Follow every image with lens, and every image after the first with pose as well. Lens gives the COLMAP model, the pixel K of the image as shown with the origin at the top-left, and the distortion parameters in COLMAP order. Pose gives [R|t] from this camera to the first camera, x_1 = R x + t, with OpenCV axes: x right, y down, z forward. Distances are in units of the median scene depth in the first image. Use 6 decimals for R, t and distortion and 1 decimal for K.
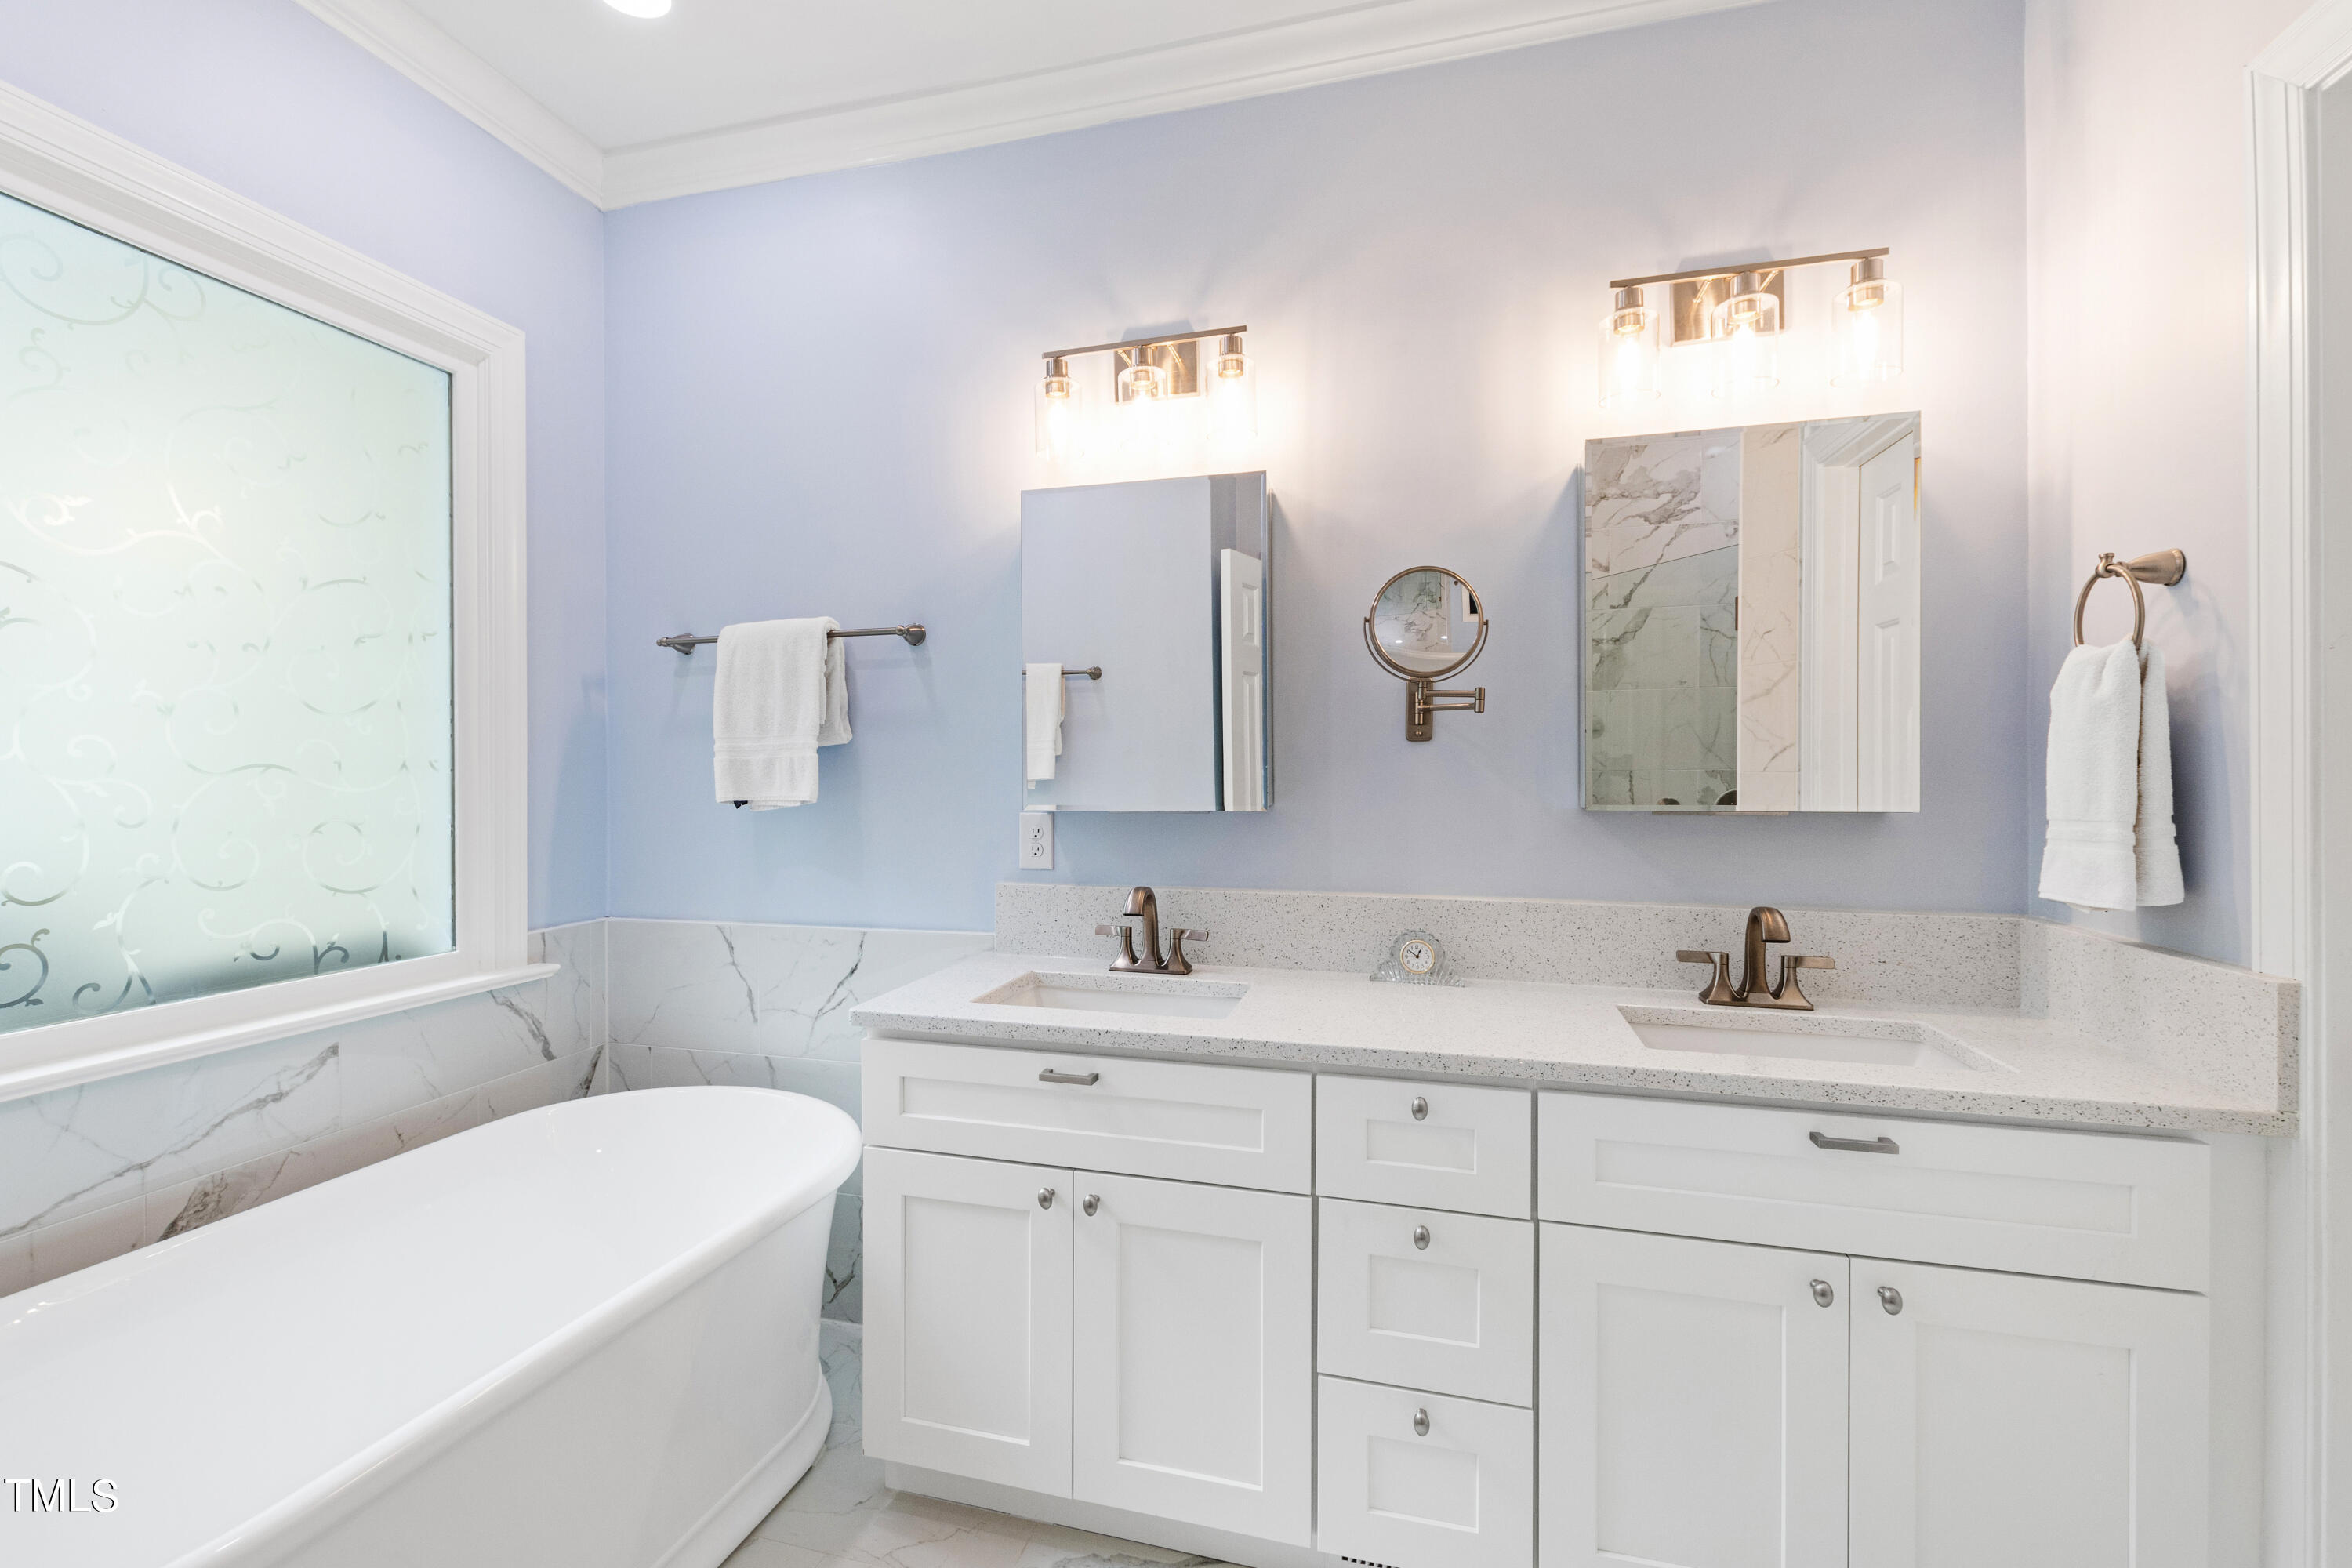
lens RADIAL K [[1027.0, 0, 1114.7], [0, 1027.0, 772.5], [0, 0, 1]] dist [0.008048, -0.003307]
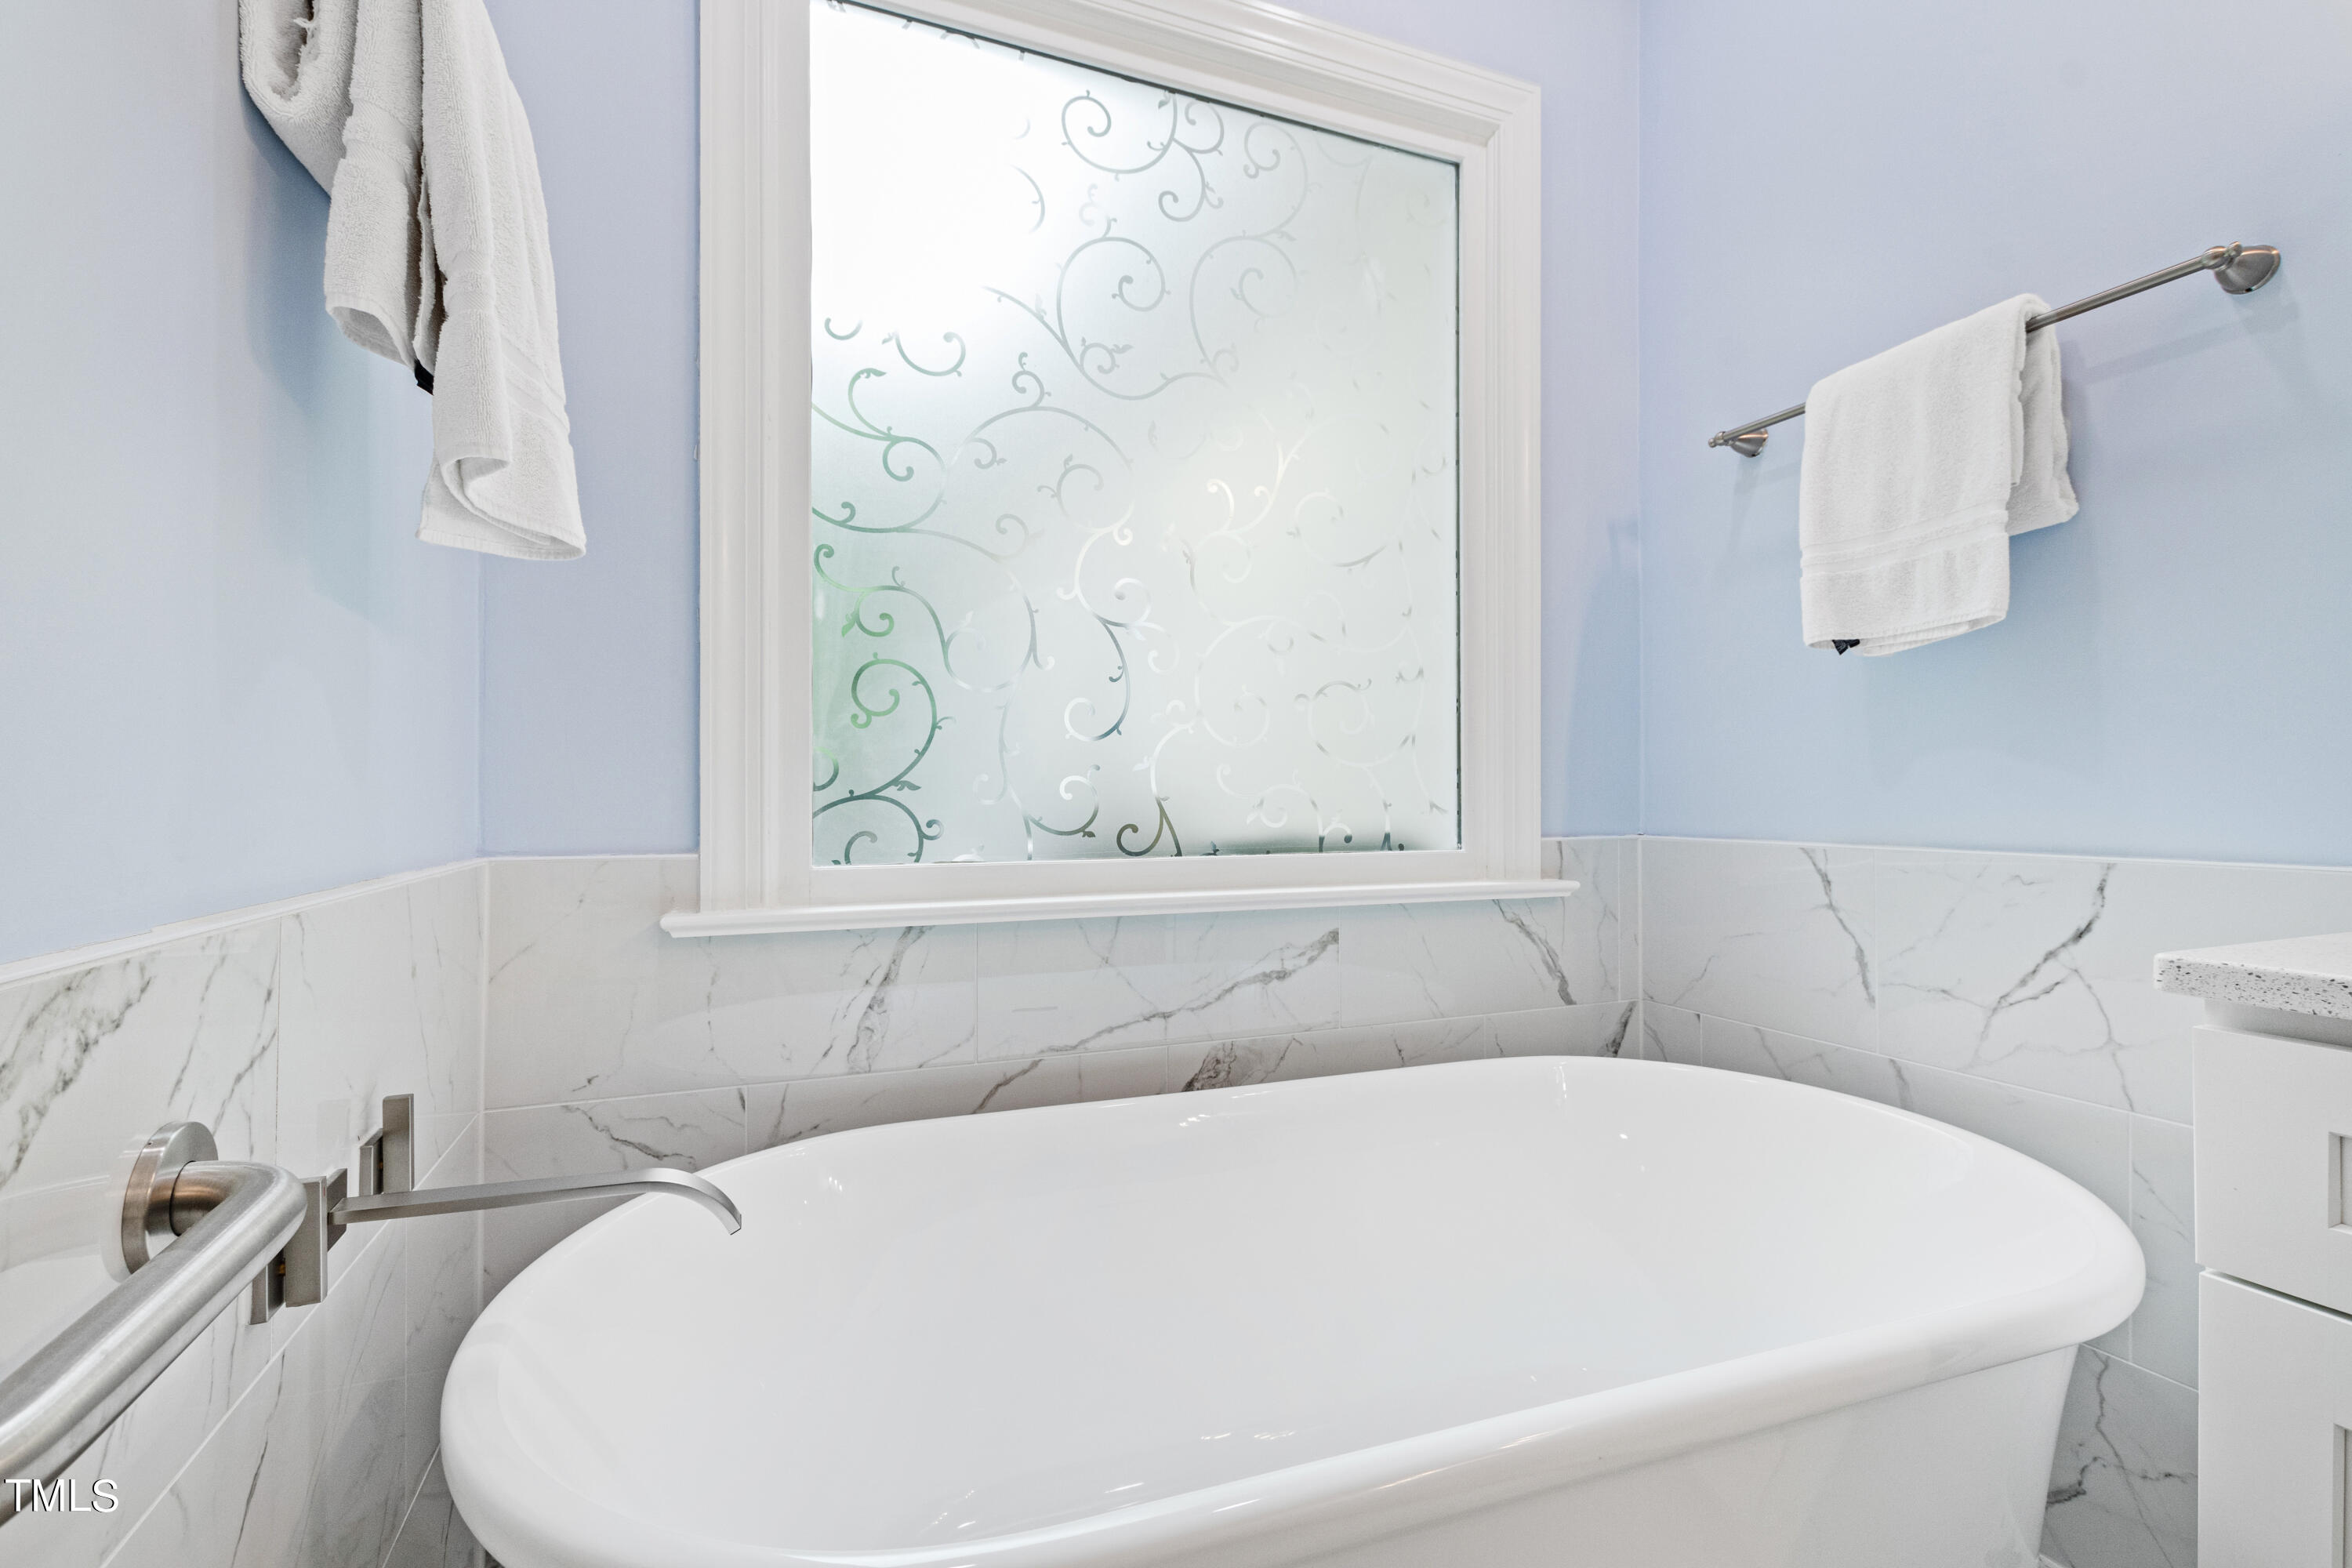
lens RADIAL K [[1027.0, 0, 1161.8], [0, 1027.0, 784.2], [0, 0, 1]] dist [0.008048, -0.003307]
pose [[0.619449, 0.000144, -0.785037, -0.129822], [0.000577, 1.000000, 0.000639, 0.115488], [0.785036, -0.000849, 0.619449, 0.281867]]
